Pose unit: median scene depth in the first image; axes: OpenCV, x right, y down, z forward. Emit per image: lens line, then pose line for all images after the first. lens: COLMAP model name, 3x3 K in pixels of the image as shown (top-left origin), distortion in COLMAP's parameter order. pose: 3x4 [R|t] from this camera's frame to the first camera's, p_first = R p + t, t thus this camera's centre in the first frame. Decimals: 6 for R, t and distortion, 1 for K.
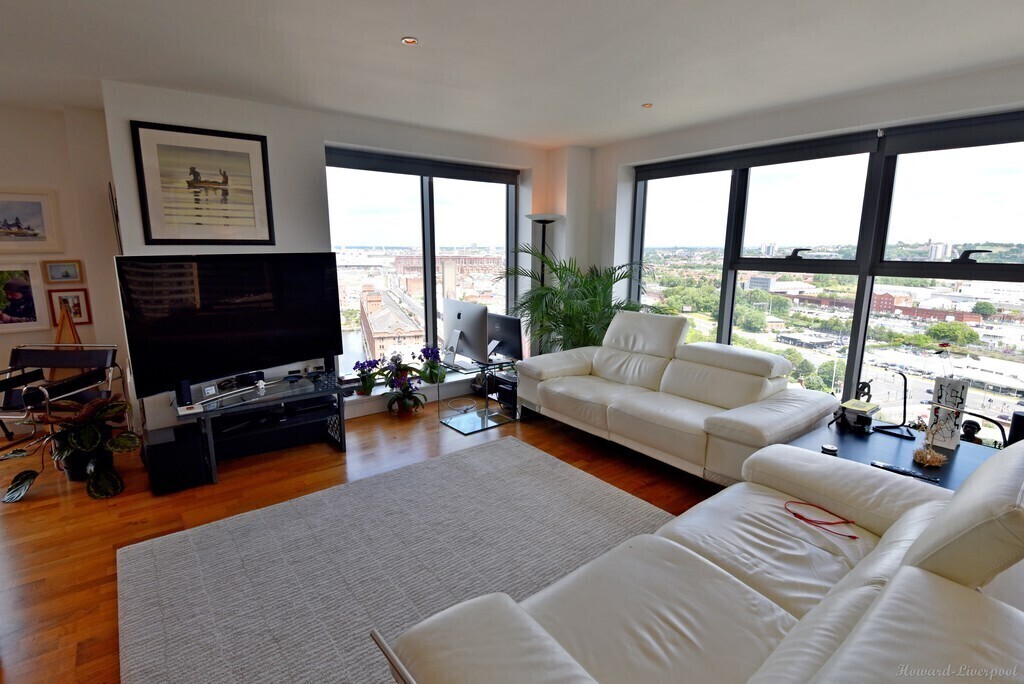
lens RADIAL K [[511.9, 0, 504.7], [0, 511.9, 343.7], [0, 0, 1]] dist [0.017438, -0.014200]
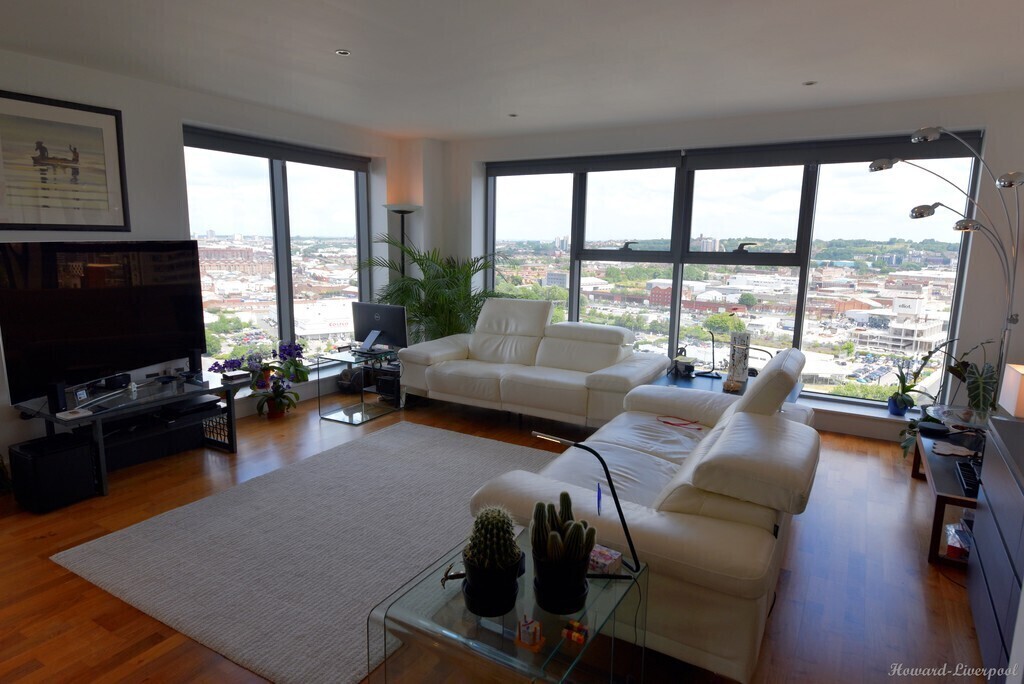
lens RADIAL K [[628.5, 0, 509.4], [0, 628.5, 349.5], [0, 0, 1]] dist [0.047455, -0.021359]
pose [[0.924035, -0.057416, 0.377972, -0.285381], [0.061911, 0.998082, 0.000260, 0.054364], [-0.377262, 0.023160, 0.925817, -0.280737]]
